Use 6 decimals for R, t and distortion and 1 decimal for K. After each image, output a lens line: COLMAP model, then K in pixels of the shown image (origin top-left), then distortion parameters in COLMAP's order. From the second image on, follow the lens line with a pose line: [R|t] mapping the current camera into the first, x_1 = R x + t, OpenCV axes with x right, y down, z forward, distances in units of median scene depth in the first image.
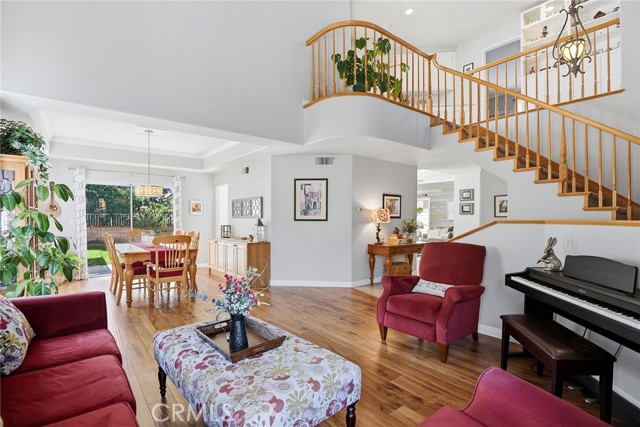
lens RADIAL K [[312.2, 0, 320.0], [0, 312.2, 213.5], [0, 0, 1]] dist [0.001505, -0.000290]
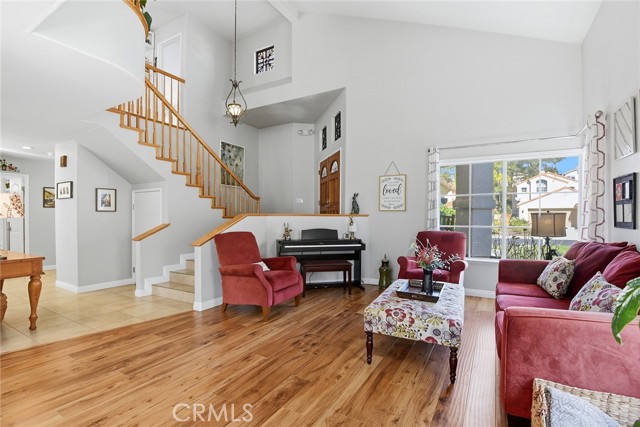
lens RADIAL K [[298.9, 0, 327.0], [0, 298.9, 216.6], [0, 0, 1]] dist [-0.008264, -0.001486]
pose [[-0.375862, -0.008586, 0.926636, -0.747744], [-0.018968, 0.999819, 0.001570, 0.018550], [-0.926481, -0.016986, -0.375957, 1.034481]]
